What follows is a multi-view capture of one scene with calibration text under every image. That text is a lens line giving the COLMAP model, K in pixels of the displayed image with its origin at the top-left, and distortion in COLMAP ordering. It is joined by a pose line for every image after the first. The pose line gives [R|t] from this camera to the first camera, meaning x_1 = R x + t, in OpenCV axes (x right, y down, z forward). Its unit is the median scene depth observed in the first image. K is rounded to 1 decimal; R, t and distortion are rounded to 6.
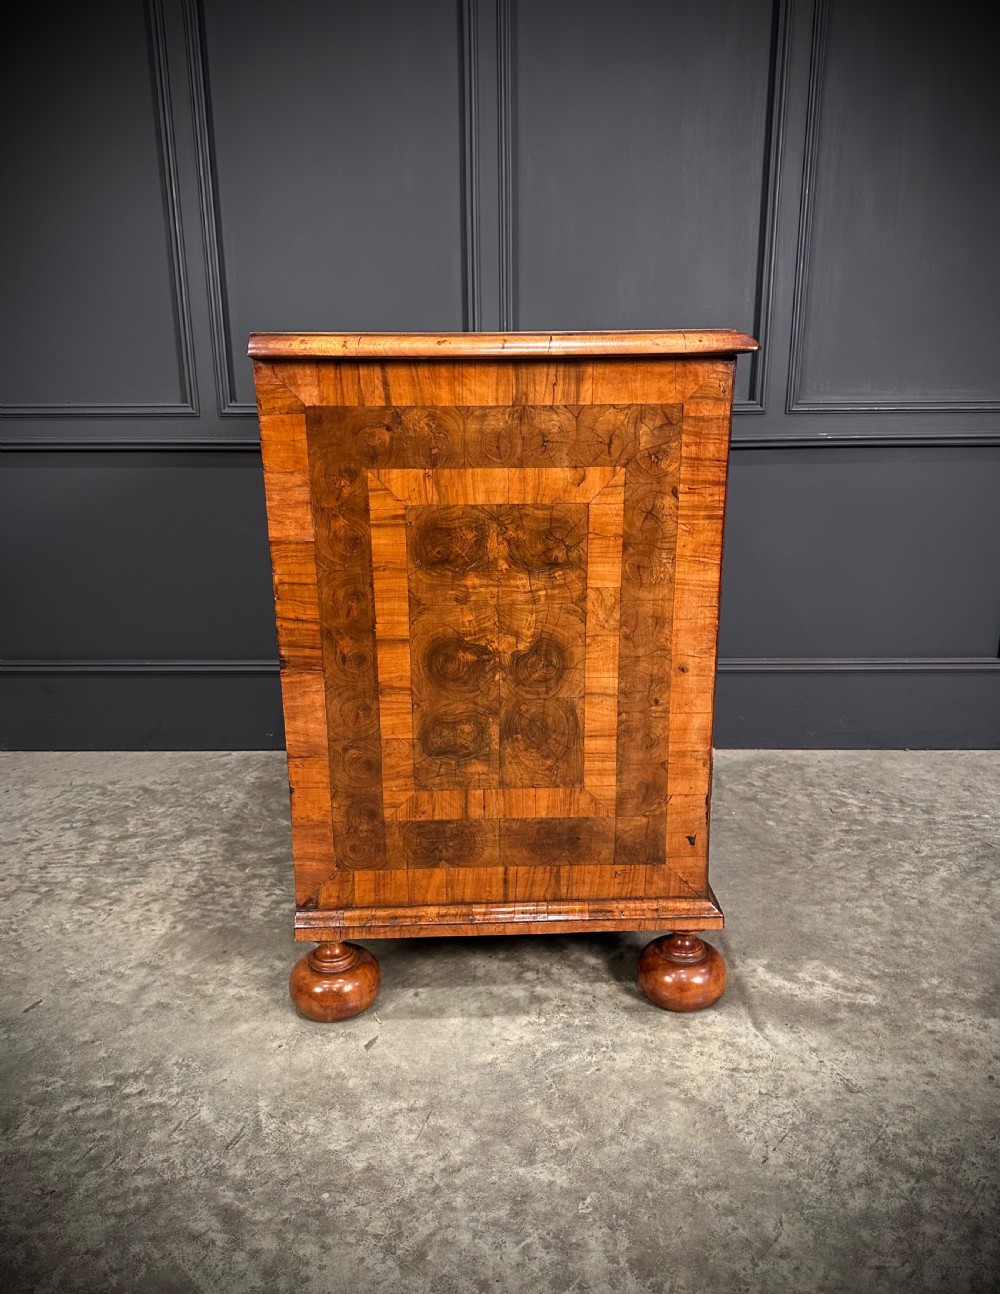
lens RADIAL K [[1018.9, 0, 510.5], [0, 1018.9, 666.4], [0, 0, 1]] dist [0.023581, -0.032840]
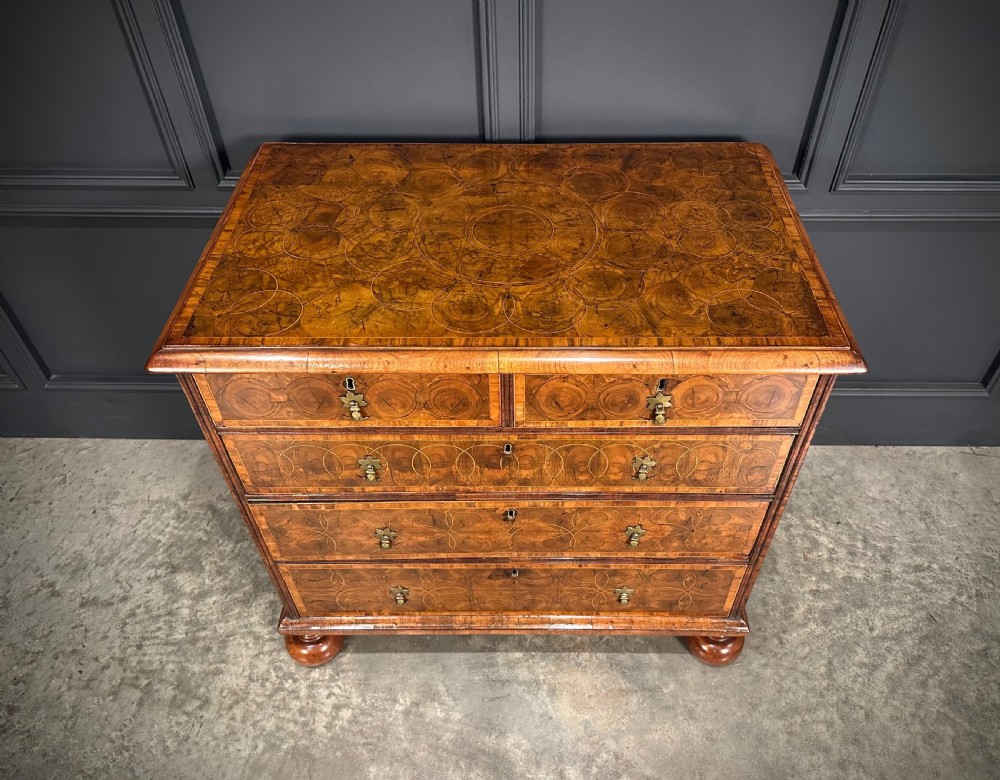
lens RADIAL K [[779.7, 0, 523.3], [0, 779.7, 388.2], [0, 0, 1]] dist [-0.010338, 0.008343]
pose [[0.999994, 0.003543, -0.000456, -0.009475], [-0.002834, 0.864628, 0.502405, -0.668807], [0.002175, -0.502401, 0.864632, 0.465128]]
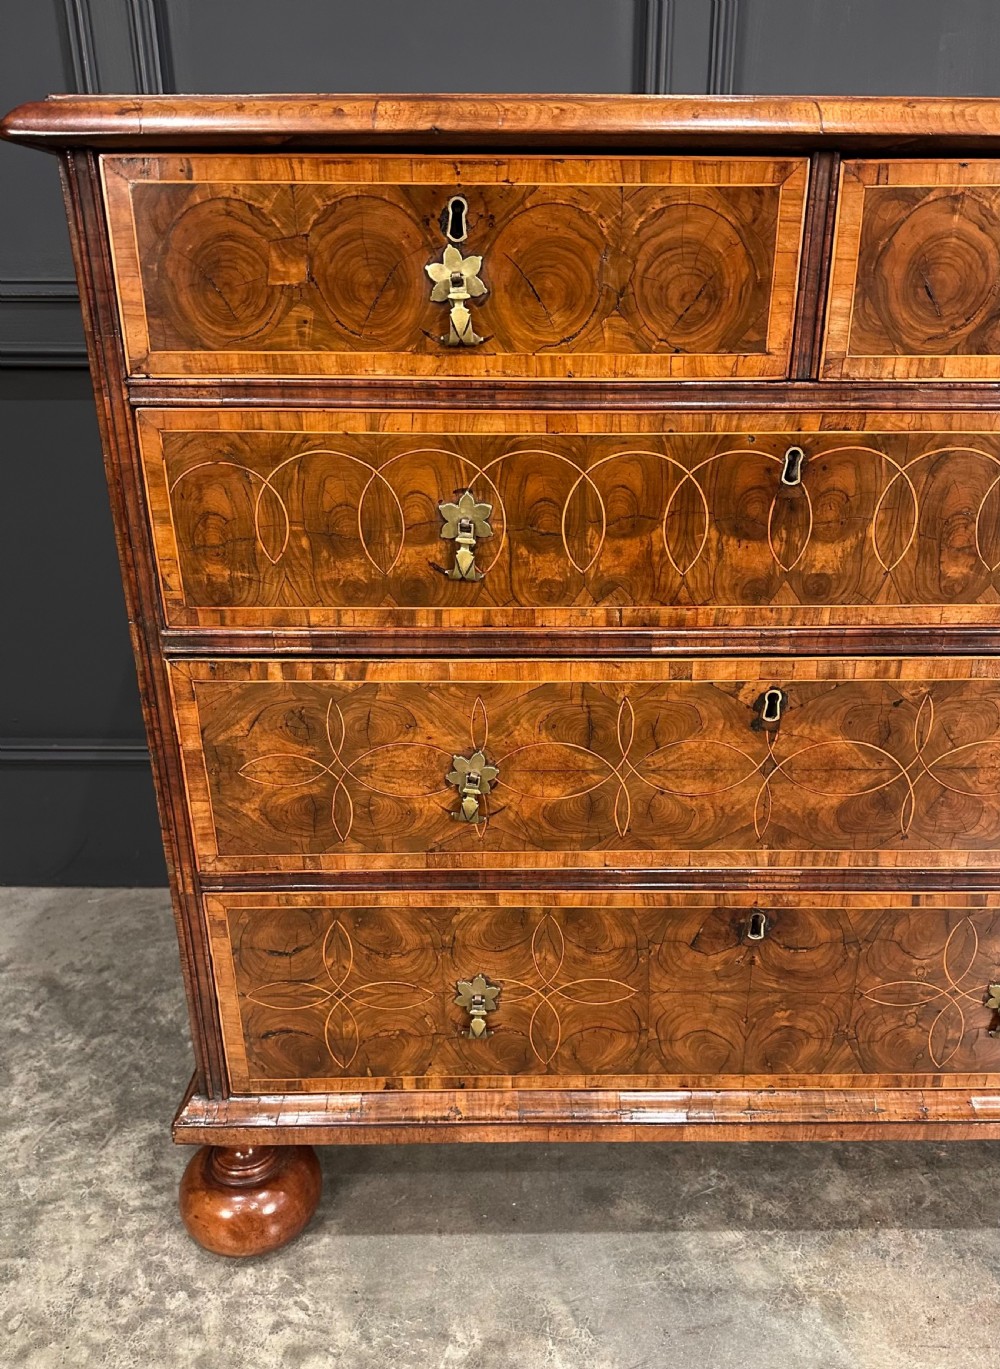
lens RADIAL K [[1069.4, 0, 522.4], [0, 1069.4, 747.6], [0, 0, 1]] dist [0.001448, -0.006504]
pose [[0.999977, 0.004171, 0.005259, -0.150773], [-0.004832, 0.991150, 0.132660, -0.137167], [-0.004659, -0.132682, 0.991148, 0.646081]]
